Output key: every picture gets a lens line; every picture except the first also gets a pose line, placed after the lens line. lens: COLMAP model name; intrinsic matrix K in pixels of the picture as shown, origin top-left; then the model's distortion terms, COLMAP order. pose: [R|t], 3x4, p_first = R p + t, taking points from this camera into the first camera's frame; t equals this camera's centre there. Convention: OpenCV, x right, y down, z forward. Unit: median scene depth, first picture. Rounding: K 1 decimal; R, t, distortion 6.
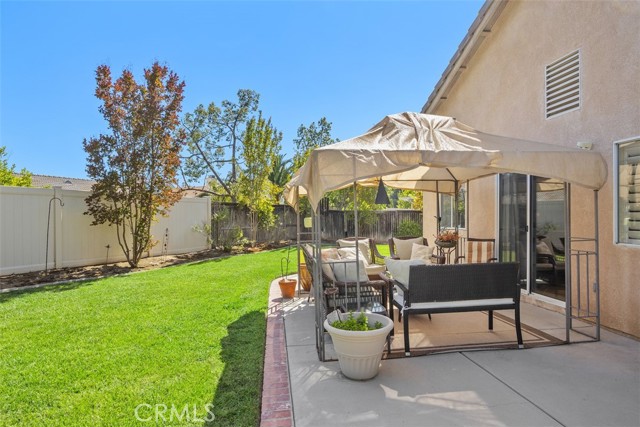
lens RADIAL K [[365.0, 0, 319.0], [0, 365.0, 215.9], [0, 0, 1]] dist [-0.007827, -0.002841]
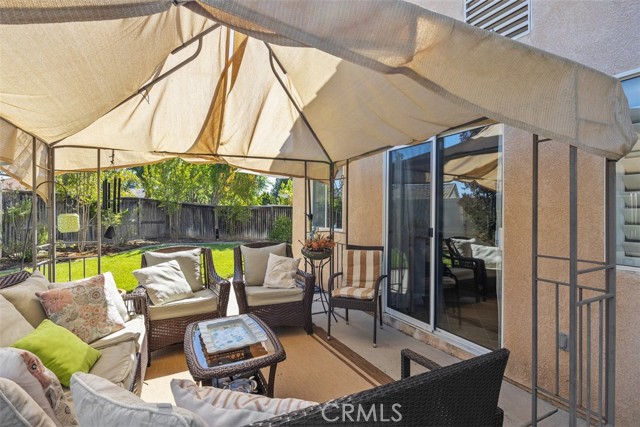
lens RADIAL K [[319.2, 0, 320.2], [0, 319.2, 212.0], [0, 0, 1]] dist [-0.008727, -0.000881]
pose [[0.947207, 0.008116, 0.320520, 0.165250], [-0.008040, 0.999966, -0.001562, -0.000352], [-0.320522, -0.001097, 0.947240, 0.441521]]
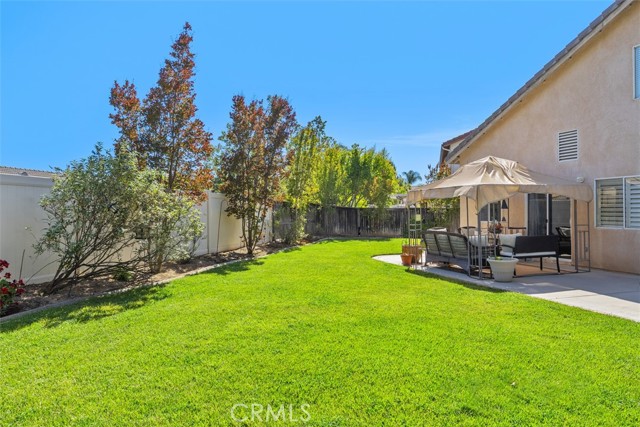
lens RADIAL K [[439.0, 0, 314.5], [0, 439.0, 208.0], [0, 0, 1]] dist [-0.010467, 0.000647]
pose [[0.986003, 0.000472, 0.166726, -0.777141], [0.000751, 0.999973, -0.007278, -0.011554], [-0.166725, 0.007301, 0.985976, -0.788925]]
